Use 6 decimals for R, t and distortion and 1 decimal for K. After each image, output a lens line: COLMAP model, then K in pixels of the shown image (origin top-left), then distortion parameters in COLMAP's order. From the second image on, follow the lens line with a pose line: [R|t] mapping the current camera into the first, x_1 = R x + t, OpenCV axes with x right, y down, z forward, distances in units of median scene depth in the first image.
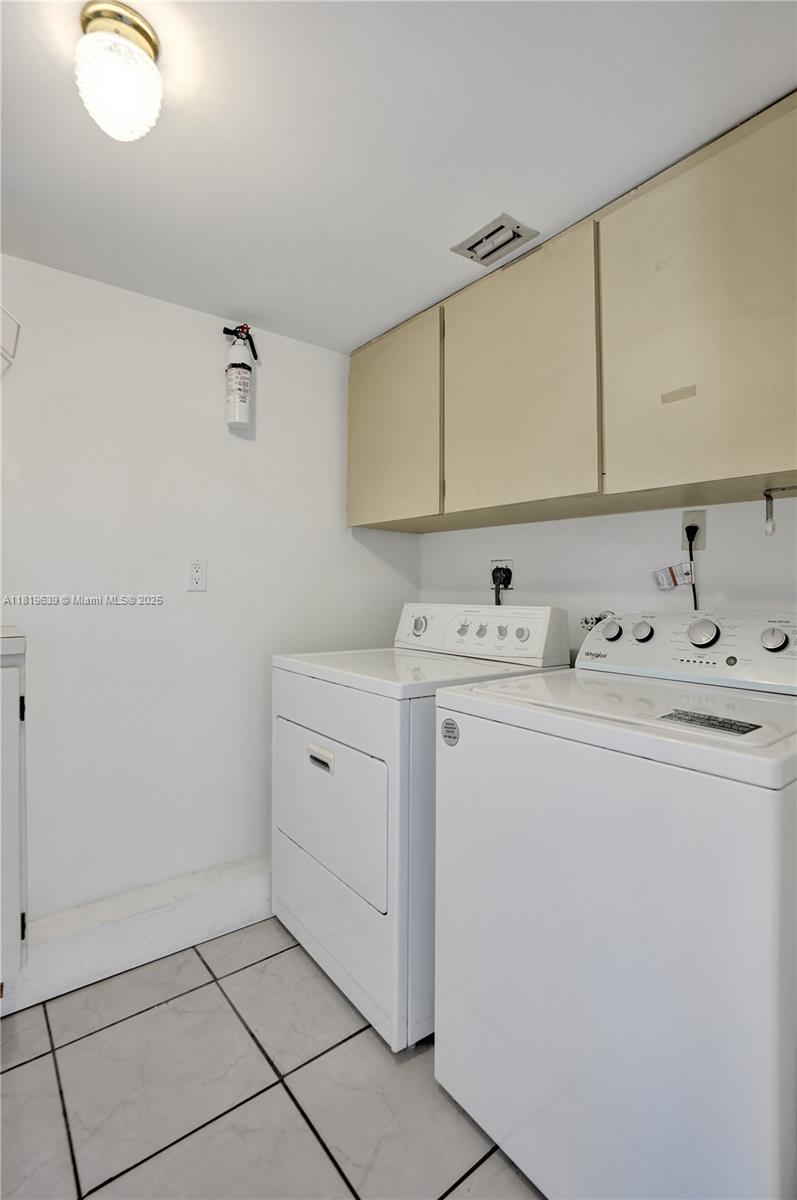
lens RADIAL K [[562.8, 0, 391.0], [0, 562.8, 578.5], [0, 0, 1]] dist [-0.071383, 0.029254]
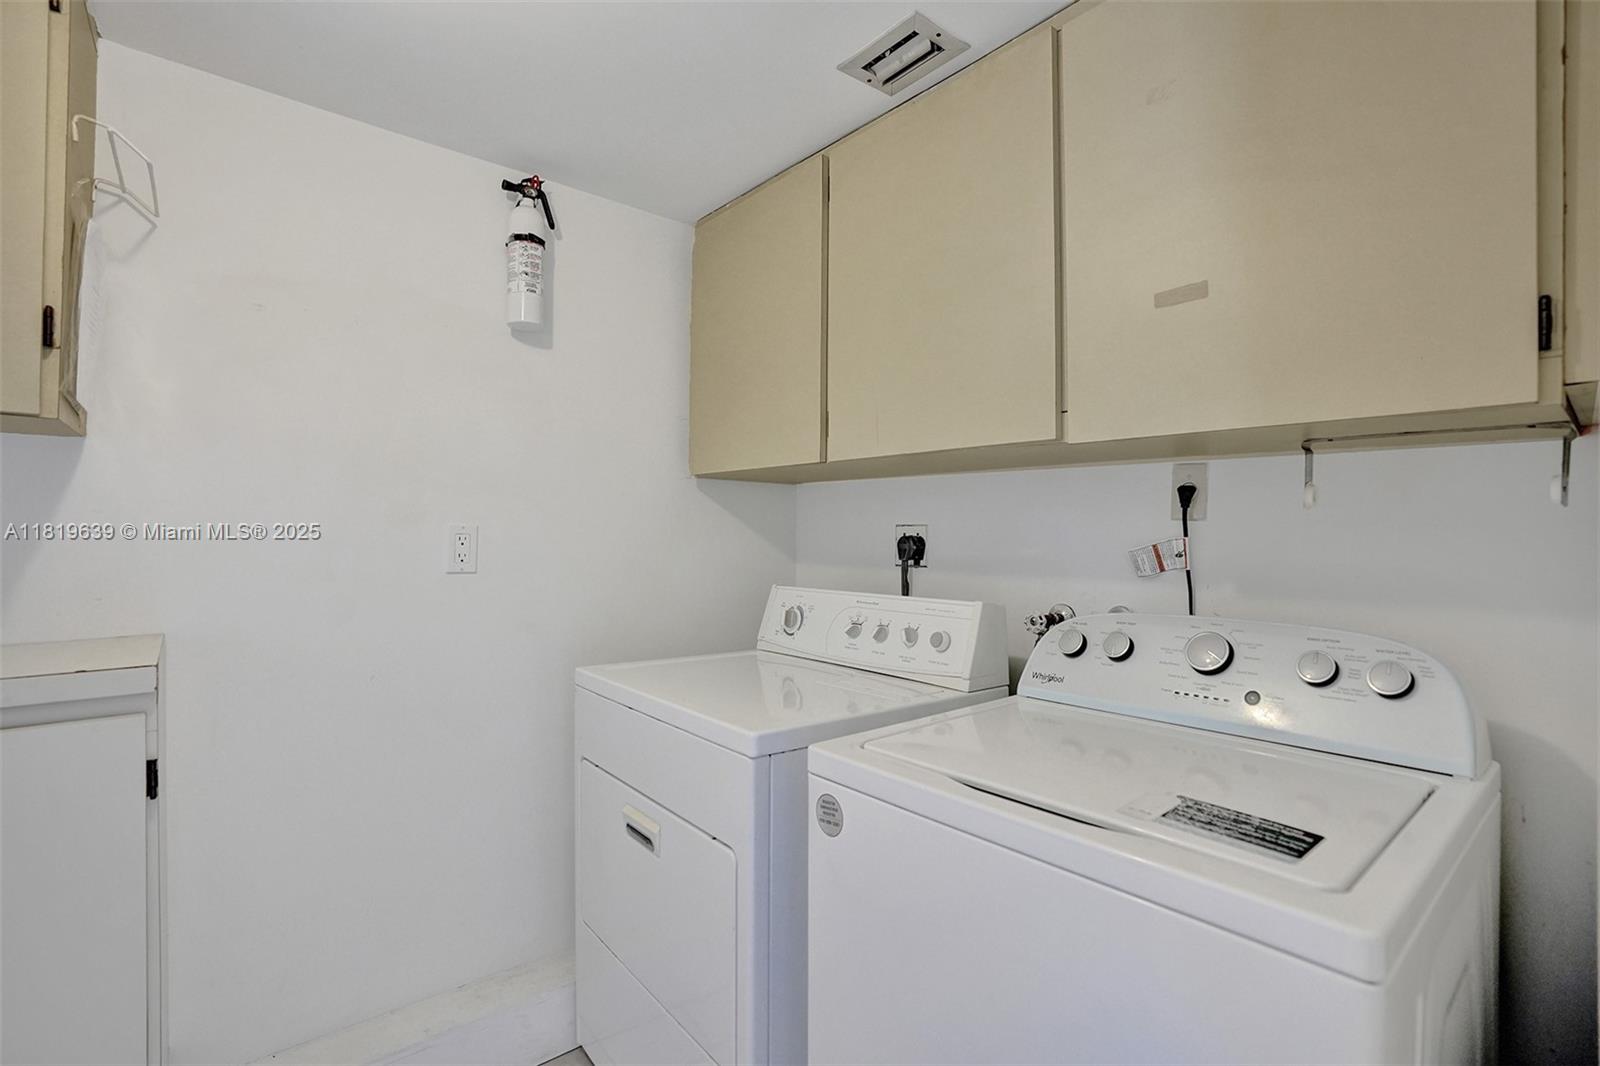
lens RADIAL K [[742.2, 0, 805.4], [0, 742.2, 536.2], [0, 0, 1]] dist [-0.071876, 0.026459]
pose [[0.998628, 0.002061, 0.052329, 0.023627], [-0.002828, 0.999890, 0.014579, -0.042029], [-0.052293, -0.014707, 0.998523, 0.114233]]
